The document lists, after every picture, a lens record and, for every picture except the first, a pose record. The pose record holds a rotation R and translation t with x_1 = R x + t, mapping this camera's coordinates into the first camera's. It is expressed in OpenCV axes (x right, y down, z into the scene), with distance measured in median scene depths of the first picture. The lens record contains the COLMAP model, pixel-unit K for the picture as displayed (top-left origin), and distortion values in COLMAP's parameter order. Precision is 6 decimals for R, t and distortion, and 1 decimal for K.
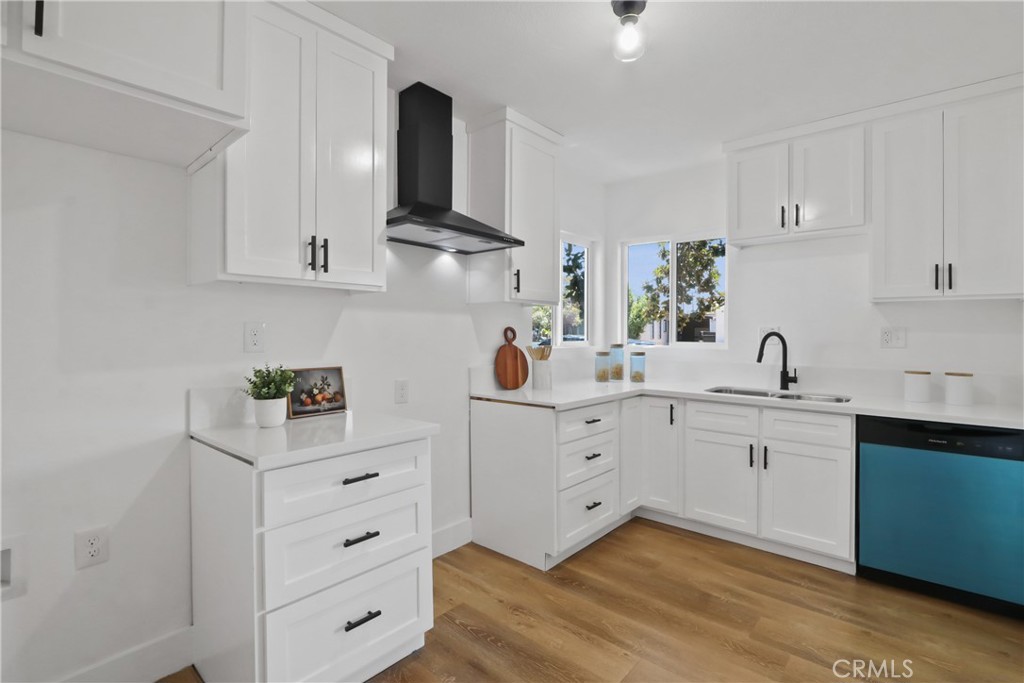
lens RADIAL K [[473.1, 0, 521.0], [0, 473.1, 331.5], [0, 0, 1]] dist [-0.016661, 0.002932]
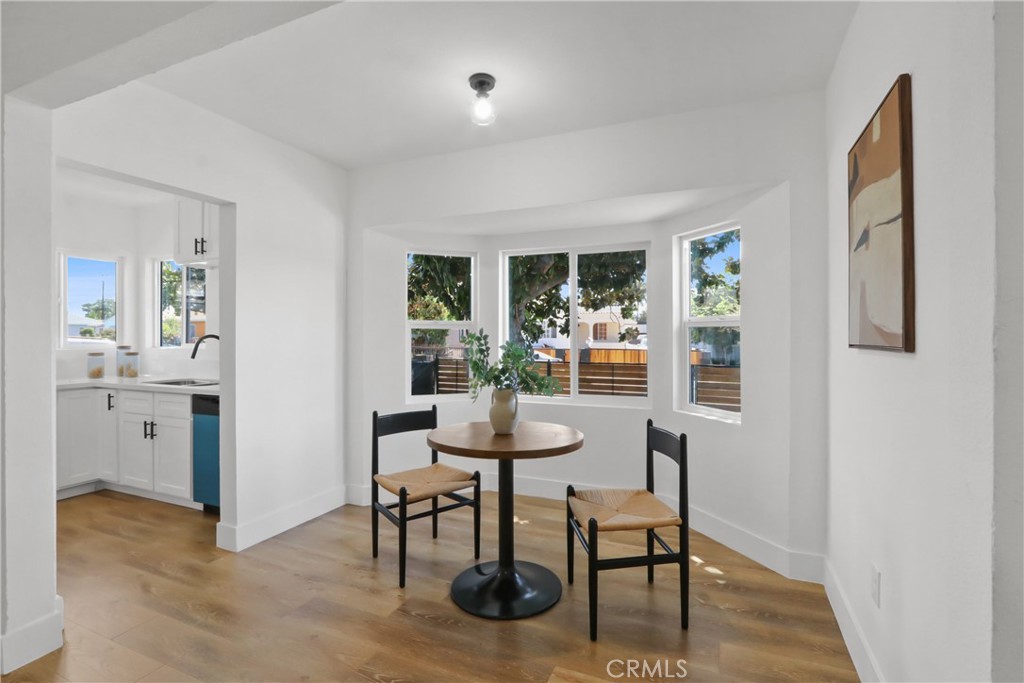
lens RADIAL K [[473.1, 0, 518.1], [0, 473.1, 337.2], [0, 0, 1]] dist [-0.016661, 0.002932]
pose [[0.953085, -0.004523, 0.302669, 1.223389], [0.003292, 0.999984, 0.004576, 0.004979], [-0.302685, -0.003365, 0.953085, -0.624004]]
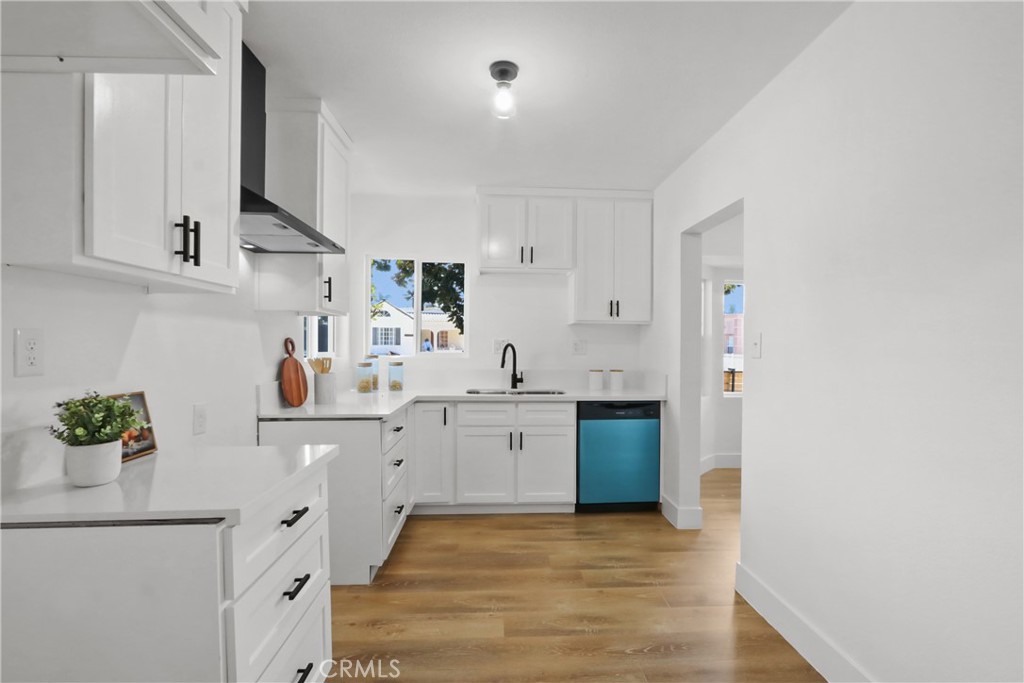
lens RADIAL K [[473.1, 0, 516.9], [0, 473.1, 346.3], [0, 0, 1]] dist [-0.016661, 0.002932]
pose [[0.724541, -0.003013, 0.689225, -0.427358], [-0.003419, 0.999962, 0.007966, -0.002536], [-0.689223, -0.008129, 0.724503, 0.073878]]
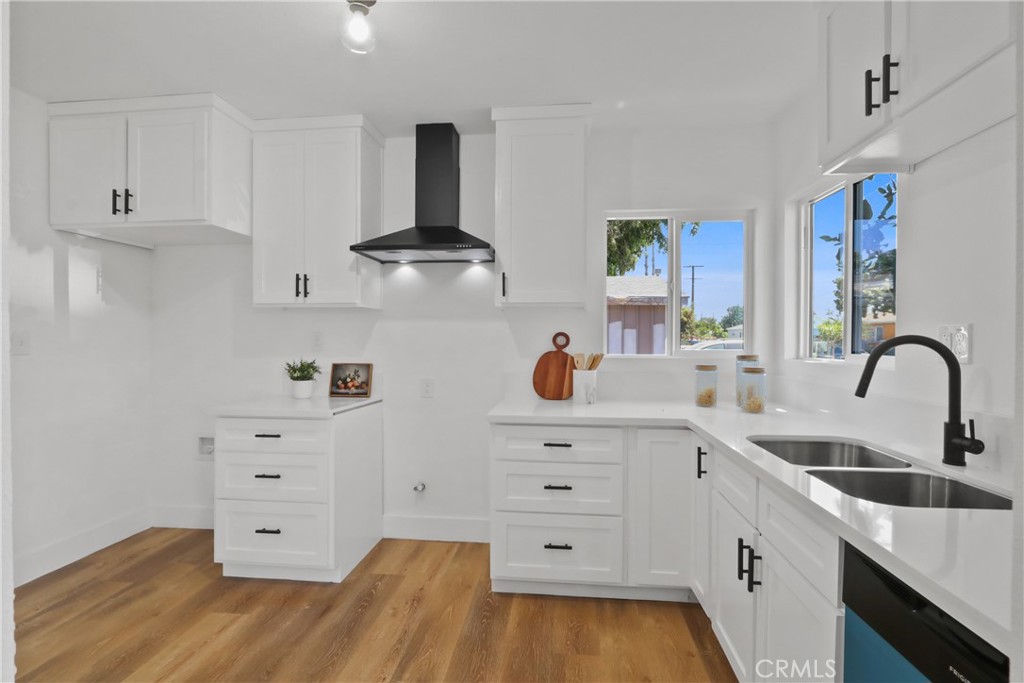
lens RADIAL K [[473.1, 0, 522.0], [0, 473.1, 341.5], [0, 0, 1]] dist [-0.016661, 0.002932]
pose [[0.580118, 0.003347, -0.814525, 0.891877], [0.000758, 0.999989, 0.004649, 0.005332], [0.814532, -0.003315, 0.580109, 0.529544]]
